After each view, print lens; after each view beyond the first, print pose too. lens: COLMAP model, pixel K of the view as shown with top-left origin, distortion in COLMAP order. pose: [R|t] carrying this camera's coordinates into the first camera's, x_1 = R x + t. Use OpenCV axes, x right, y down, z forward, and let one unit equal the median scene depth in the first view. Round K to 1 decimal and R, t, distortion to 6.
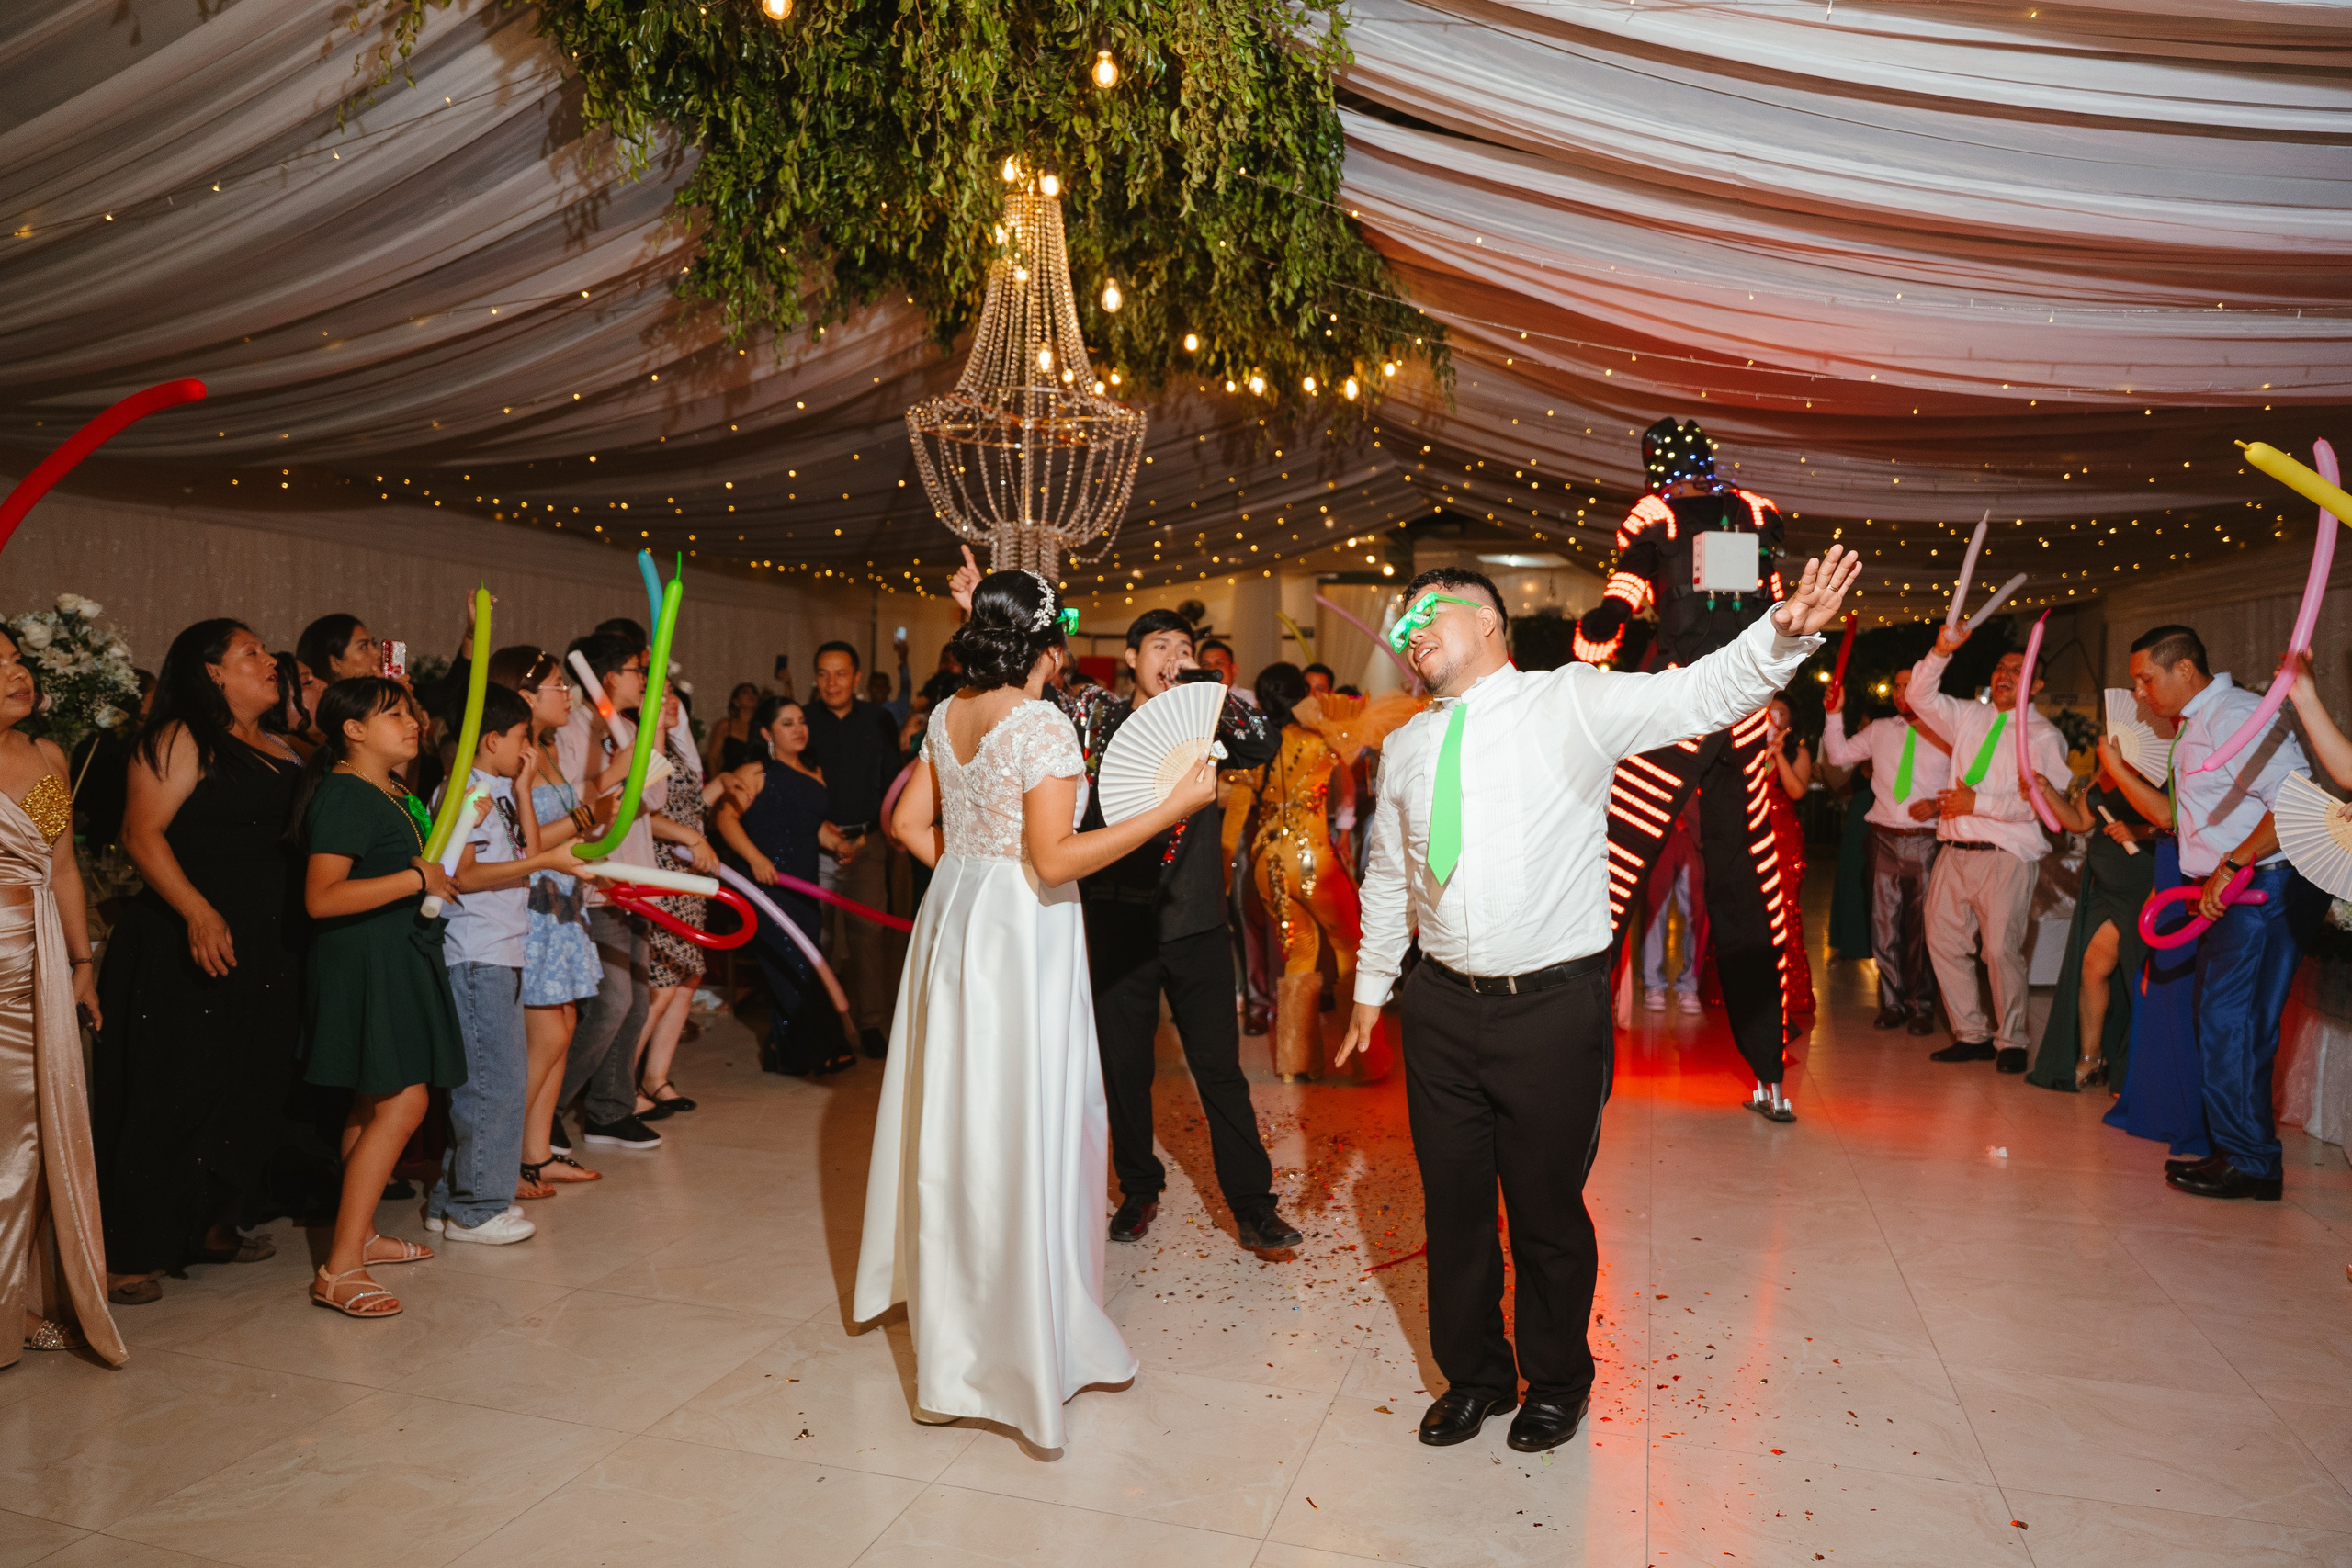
lens RADIAL K [[1584.4, 0, 1176.0], [0, 1584.4, 784.0], [0, 0, 1]] dist [0.021834, -0.015682]
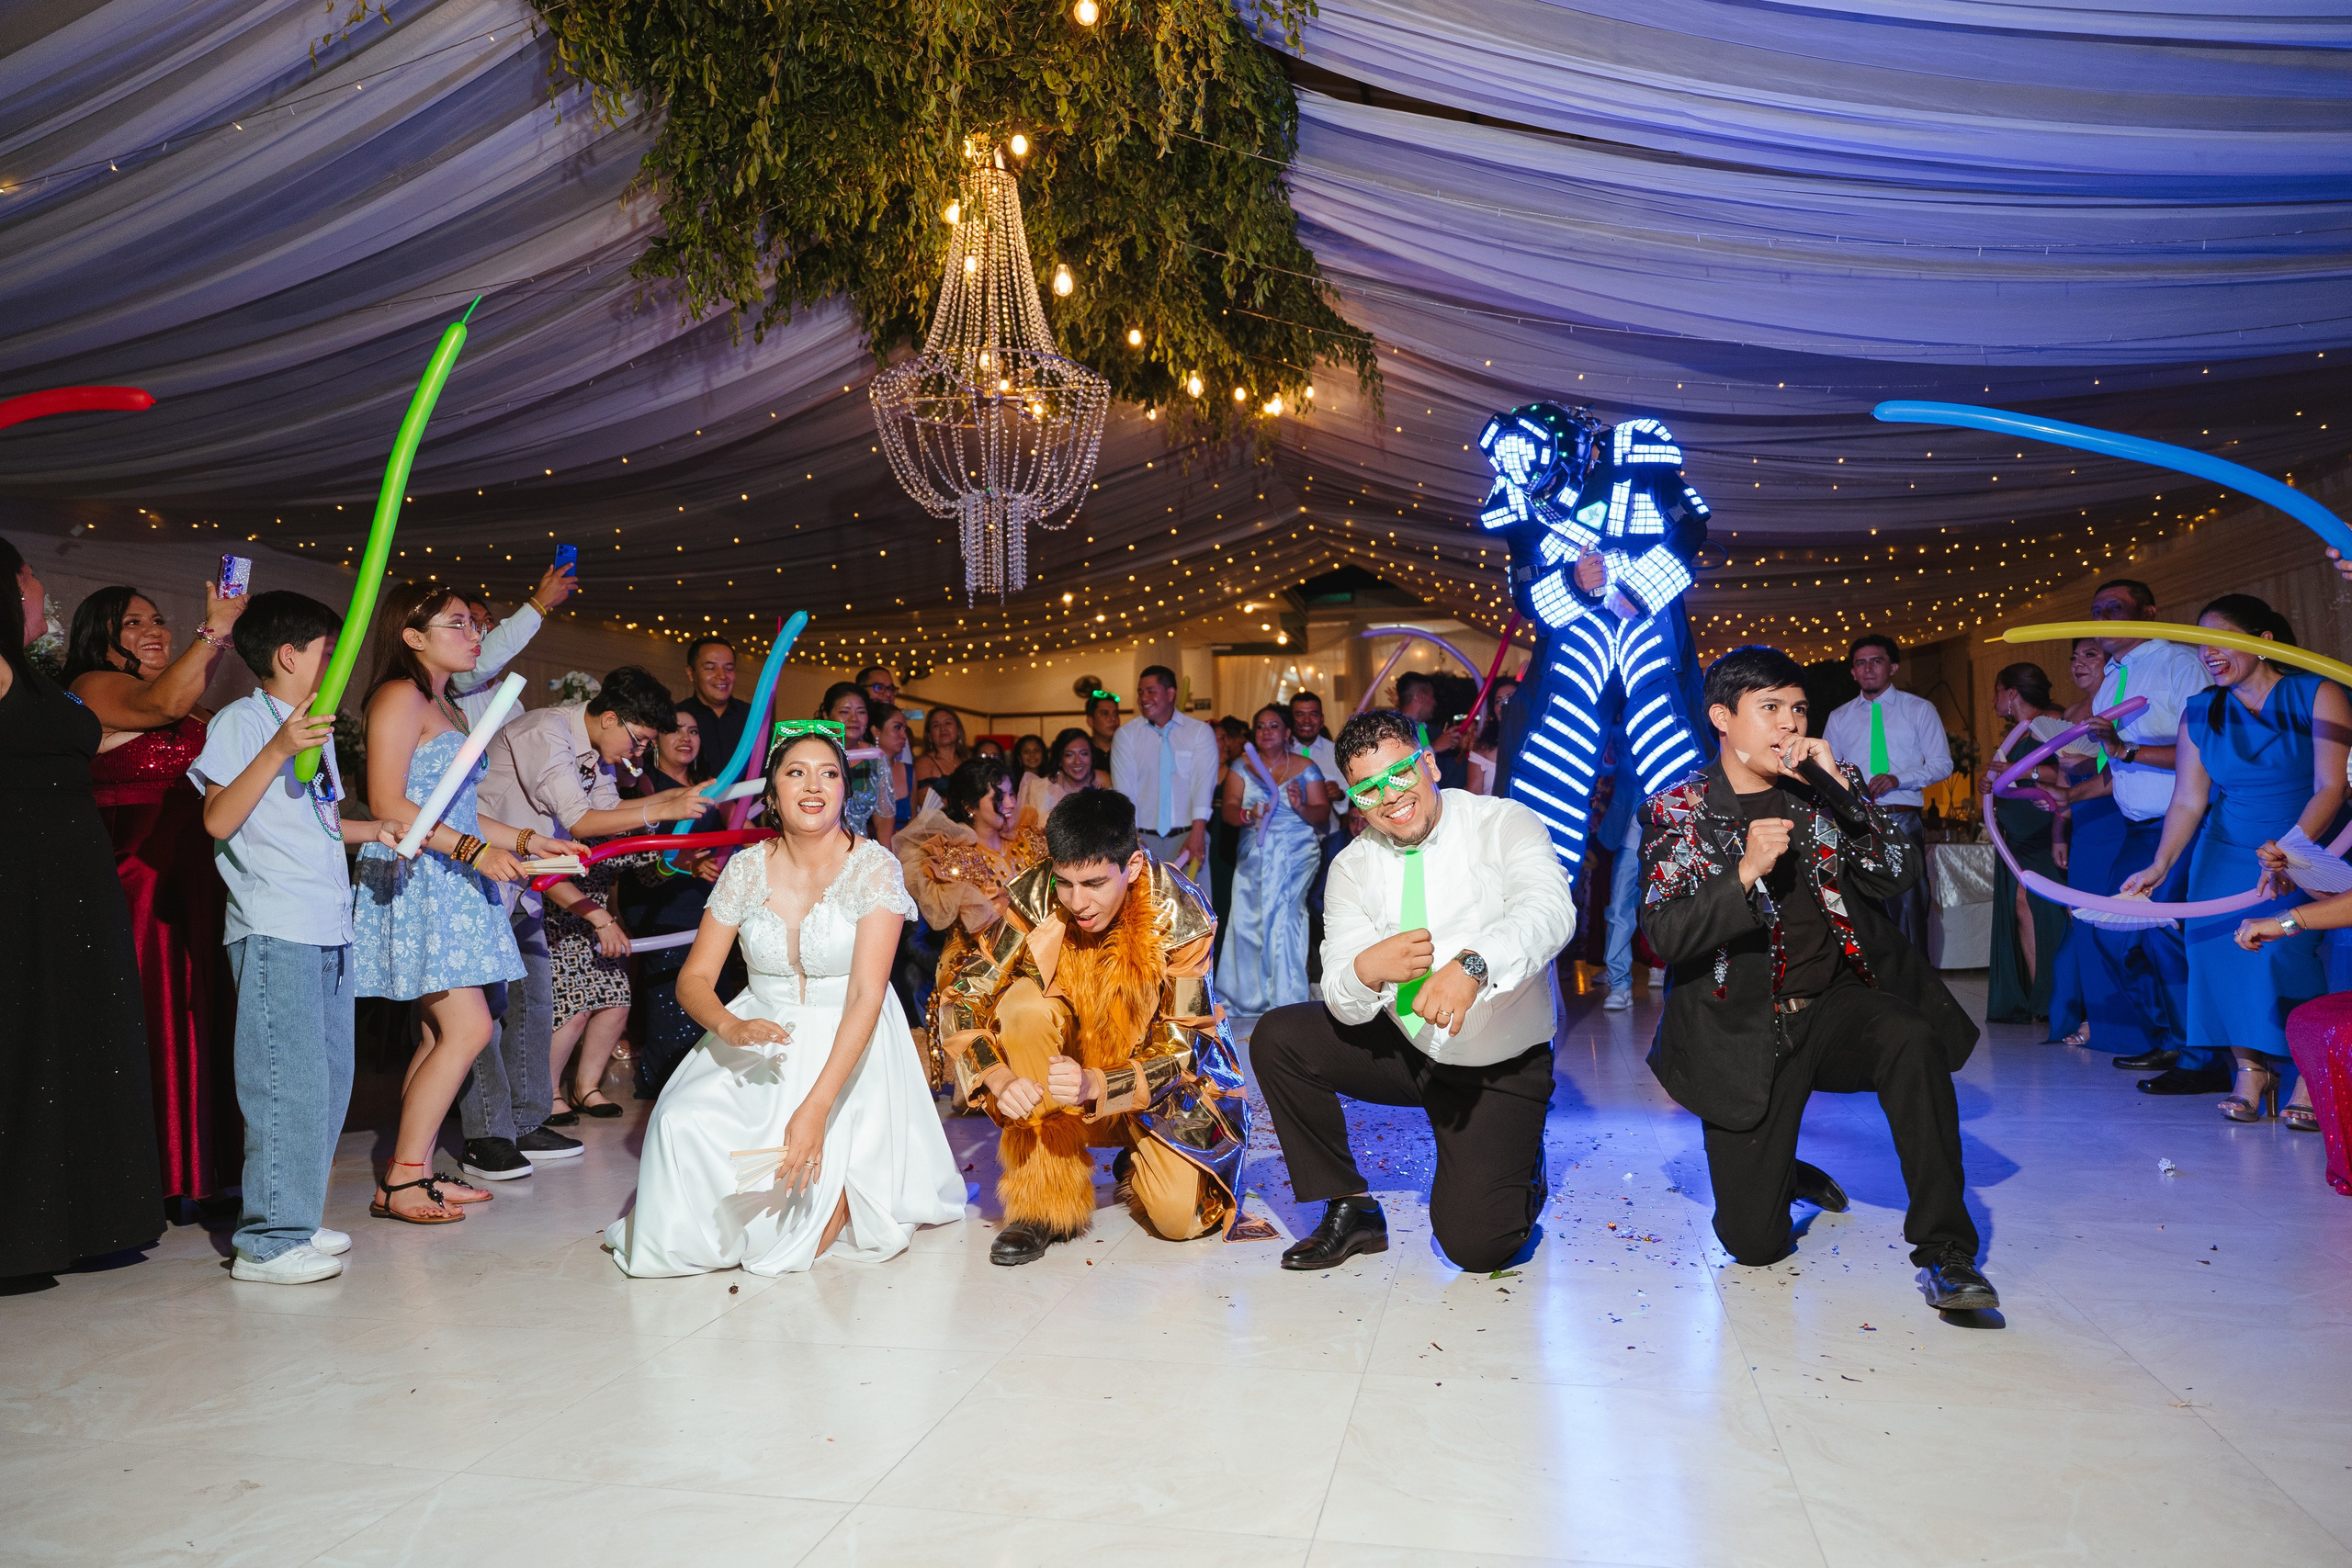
lens RADIAL K [[1584.4, 0, 1176.0], [0, 1584.4, 784.0], [0, 0, 1]] dist [0.021834, -0.015682]
pose [[0.996548, -0.034638, 0.075444, -0.066789], [0.039475, 0.997195, -0.063599, 0.095521], [-0.073029, 0.066357, 0.995120, 0.007620]]
